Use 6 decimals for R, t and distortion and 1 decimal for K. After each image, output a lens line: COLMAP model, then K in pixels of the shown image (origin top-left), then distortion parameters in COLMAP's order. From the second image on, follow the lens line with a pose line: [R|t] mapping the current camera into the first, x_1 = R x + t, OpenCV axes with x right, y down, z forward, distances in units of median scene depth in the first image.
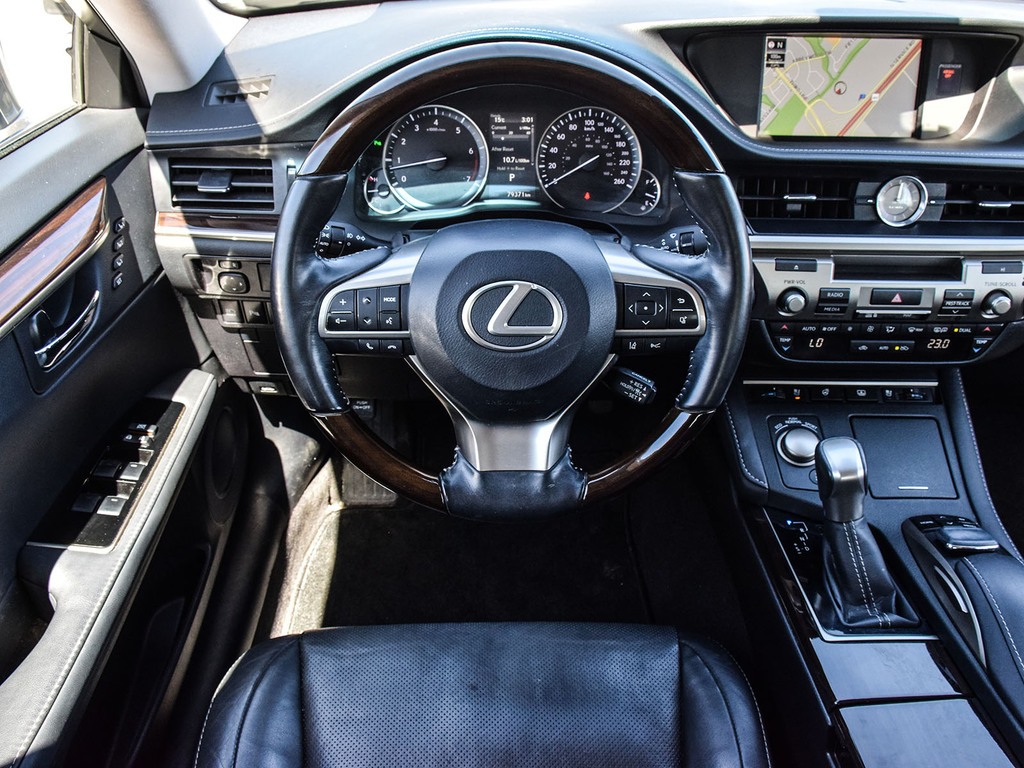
lens RADIAL K [[866.8, 0, 512.0], [0, 866.8, 384.0], [0, 0, 1]] dist [-0.028457, 0.007010]
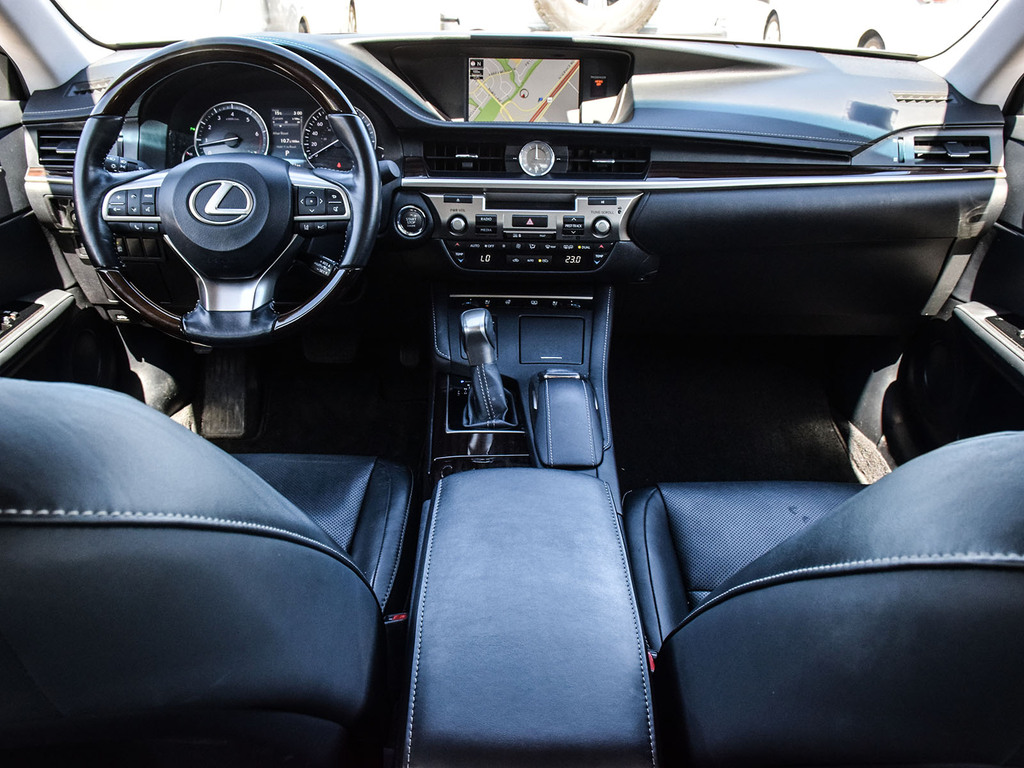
lens RADIAL K [[866.8, 0, 512.0], [0, 866.8, 384.0], [0, 0, 1]] dist [-0.028457, 0.007010]
pose [[0.999992, 0.002546, 0.003061, 0.410049], [-0.002192, 0.993852, -0.110699, 0.329284], [-0.003324, 0.110692, 0.993849, -0.409885]]
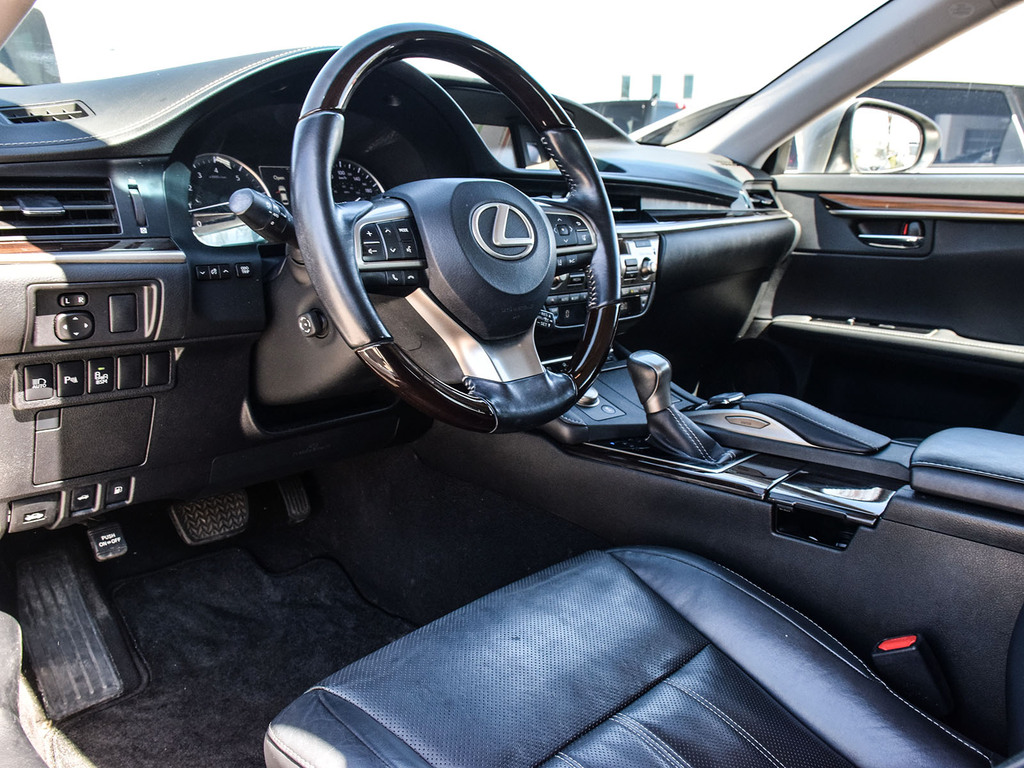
lens RADIAL K [[866.8, 0, 512.0], [0, 866.8, 384.0], [0, 0, 1]] dist [-0.028457, 0.007010]
pose [[0.683961, -0.159601, 0.711846, -0.663230], [0.377938, 0.912141, -0.158624, 0.230931], [-0.623988, 0.377527, 0.684188, 0.217726]]
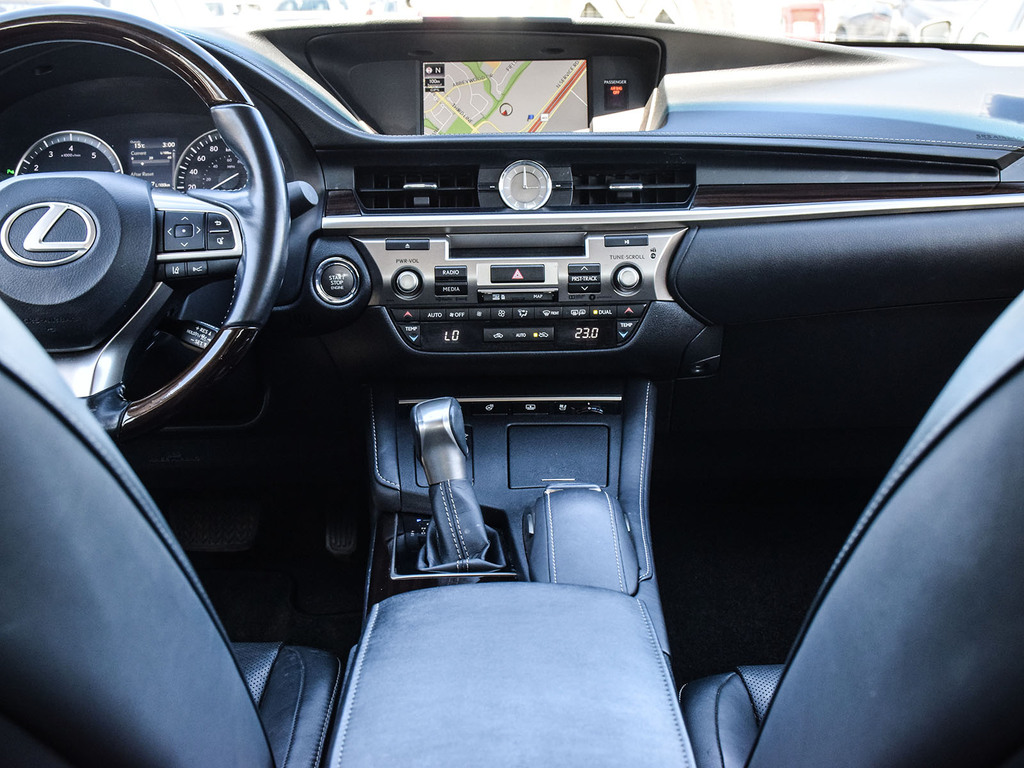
lens RADIAL K [[1420.4, 0, 512.0], [0, 1420.4, 384.0], [0, 0, 1]] dist [-0.020586, -0.025636]
pose [[0.999554, -0.029818, -0.001478, 0.436318], [0.027614, 0.942220, -0.333856, 0.531954], [0.011348, 0.333666, 0.942623, -0.429923]]
